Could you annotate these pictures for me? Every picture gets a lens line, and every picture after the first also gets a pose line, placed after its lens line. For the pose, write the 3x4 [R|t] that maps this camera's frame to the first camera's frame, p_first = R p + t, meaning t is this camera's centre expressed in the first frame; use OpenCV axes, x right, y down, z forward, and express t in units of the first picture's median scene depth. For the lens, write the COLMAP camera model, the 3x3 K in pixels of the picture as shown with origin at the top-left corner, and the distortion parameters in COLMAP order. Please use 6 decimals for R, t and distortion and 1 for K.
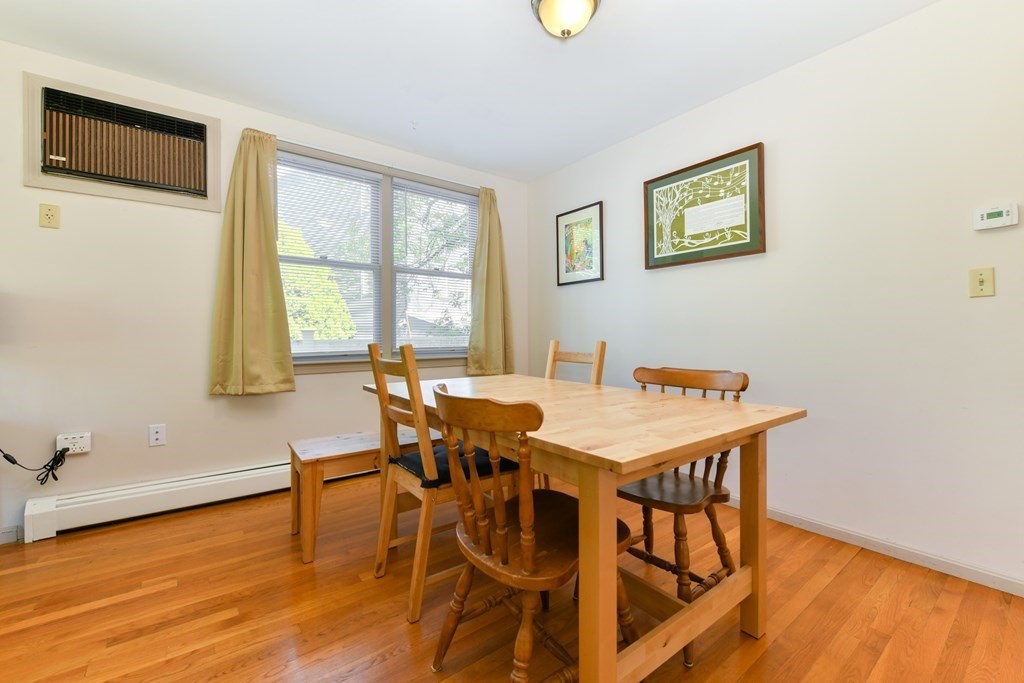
lens RADIAL K [[426.9, 0, 513.4], [0, 426.9, 334.4], [0, 0, 1]] dist [-0.001834, -0.000136]
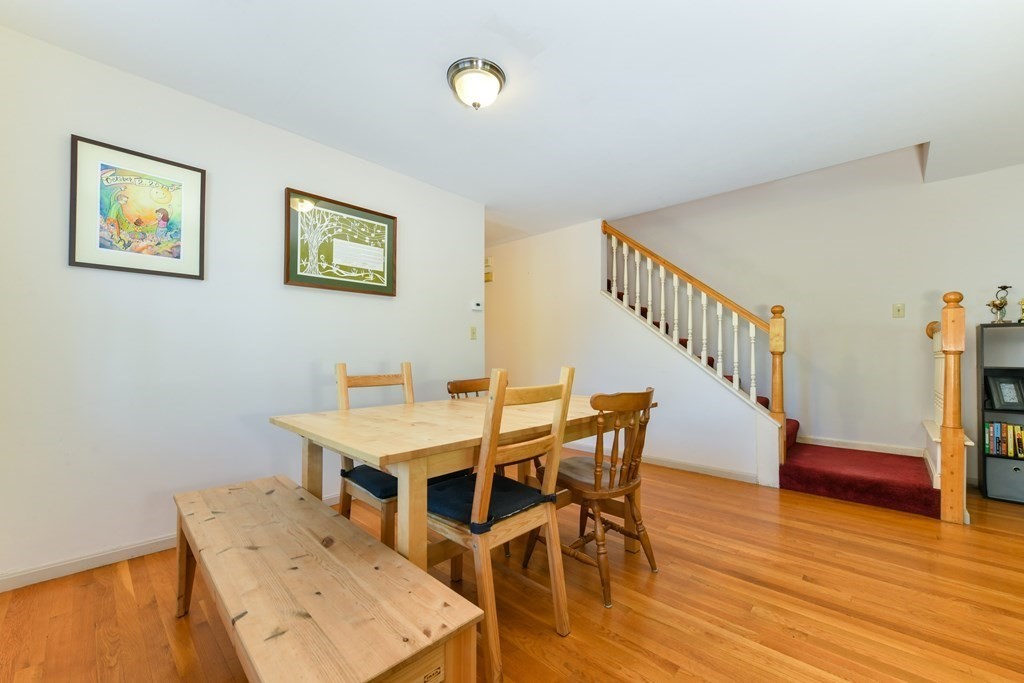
lens RADIAL K [[404.4, 0, 518.4], [0, 404.4, 342.8], [0, 0, 1]] dist [0.001455, -0.003995]
pose [[-0.169702, 0.035343, 0.984862, -0.670119], [0.000155, 0.999358, -0.035836, 0.003582], [-0.985495, -0.005929, -0.169598, 0.724005]]
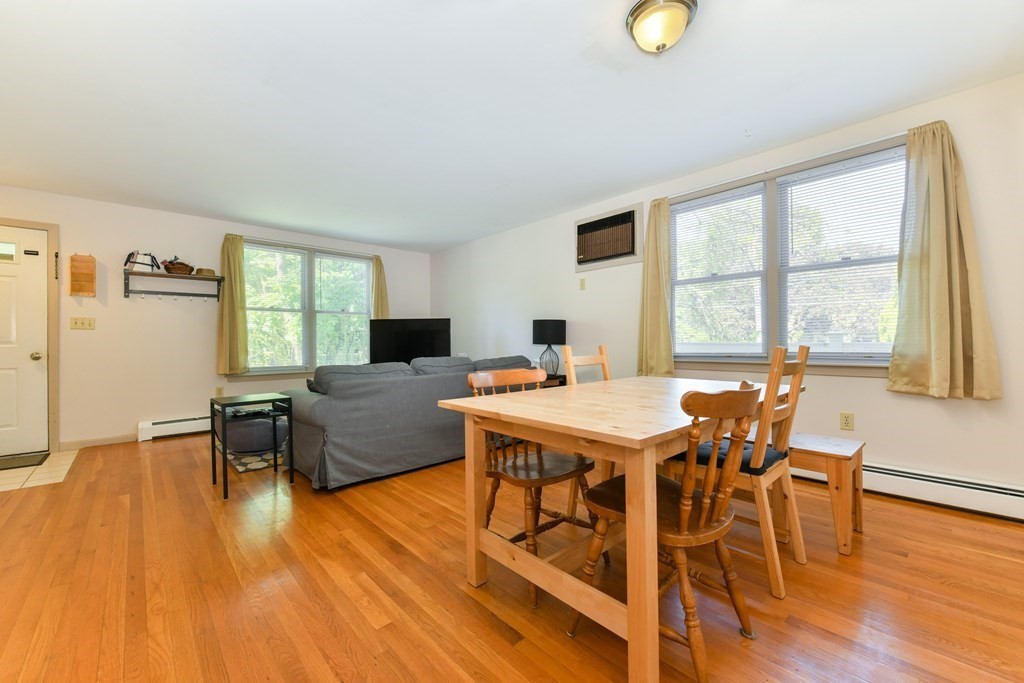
lens RADIAL K [[404.4, 0, 518.4], [0, 404.4, 342.8], [0, 0, 1]] dist [0.001455, -0.003995]
pose [[0.105606, 0.006465, -0.994387, 0.717687], [0.010326, 0.999918, 0.007598, -0.001755], [0.994354, -0.011071, 0.105530, 0.371683]]
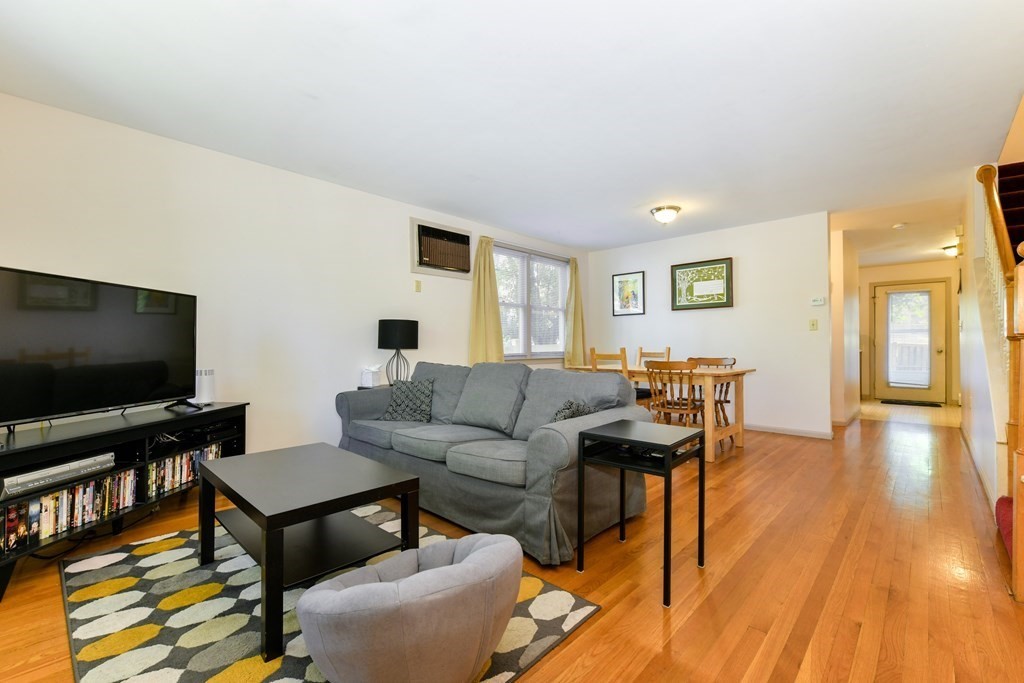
lens RADIAL K [[437.0, 0, 518.6], [0, 437.0, 340.8], [0, 0, 1]] dist [-0.002902, -0.001089]
pose [[0.987041, 0.002364, 0.160451, -0.759553], [-0.001063, 0.999966, -0.008191, 0.001546], [-0.160465, 0.007915, 0.987010, -0.921923]]
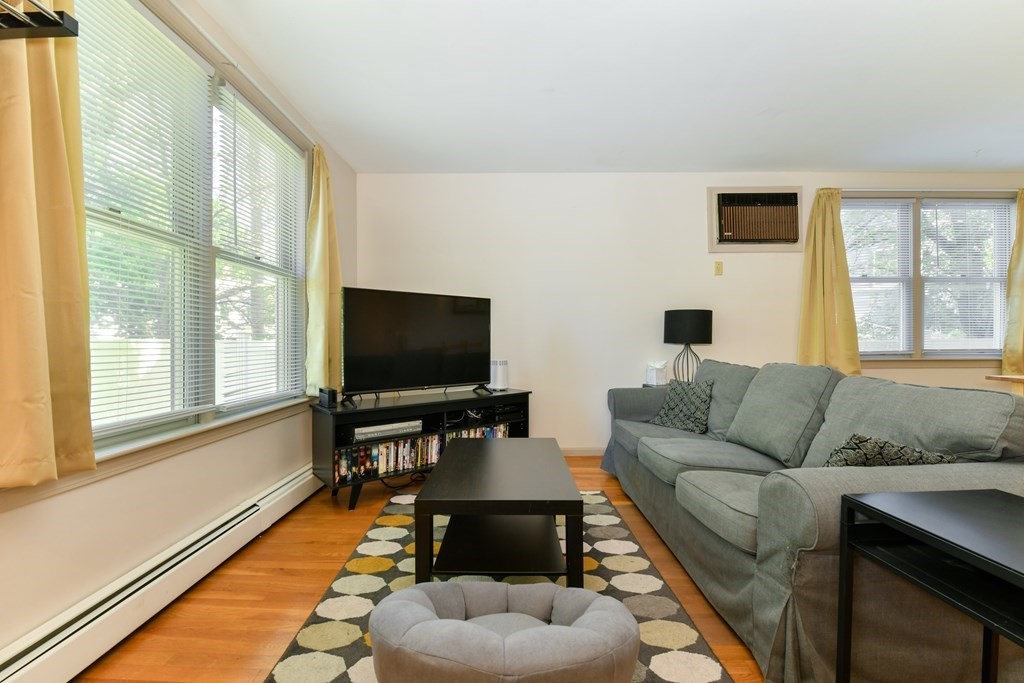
lens RADIAL K [[440.3, 0, 512.8], [0, 440.3, 342.0], [0, 0, 1]] dist [-0.012136, -0.000267]
pose [[0.786574, 0.002059, -0.617492, -0.522503], [0.002749, 0.999973, 0.006837, 0.002565], [0.617489, -0.007076, 0.786547, -0.714820]]
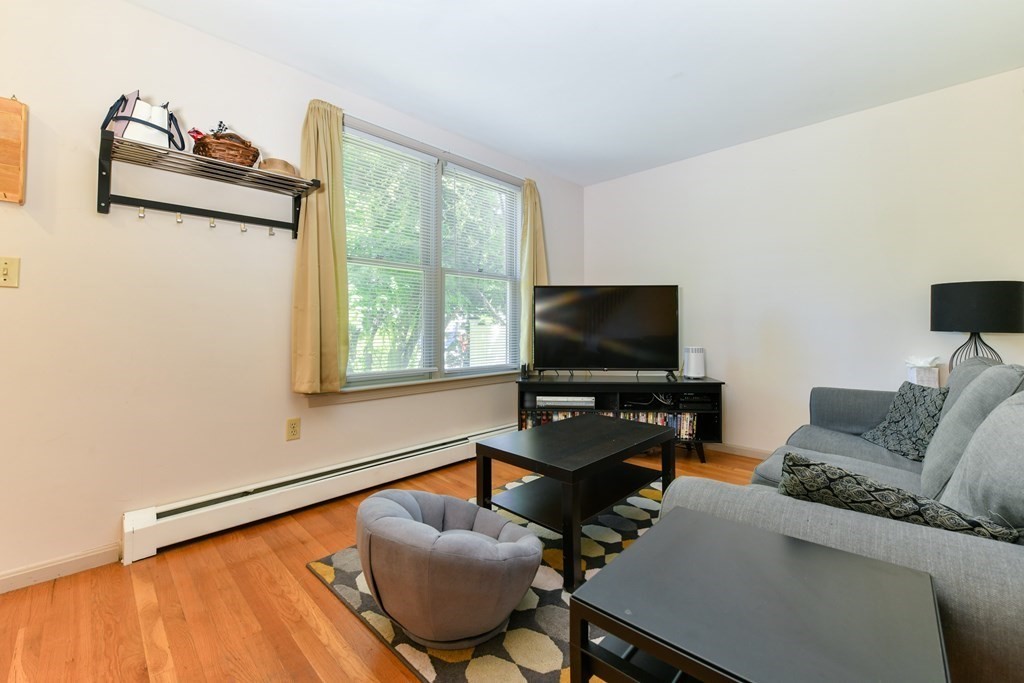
lens RADIAL K [[431.7, 0, 520.3], [0, 431.7, 320.3], [0, 0, 1]] dist [-0.011899, 0.000249]
pose [[0.135289, -0.013215, -0.990718, -0.194523], [0.002869, 0.999912, -0.012946, 0.001983], [0.990802, -0.001091, 0.135315, -0.369701]]
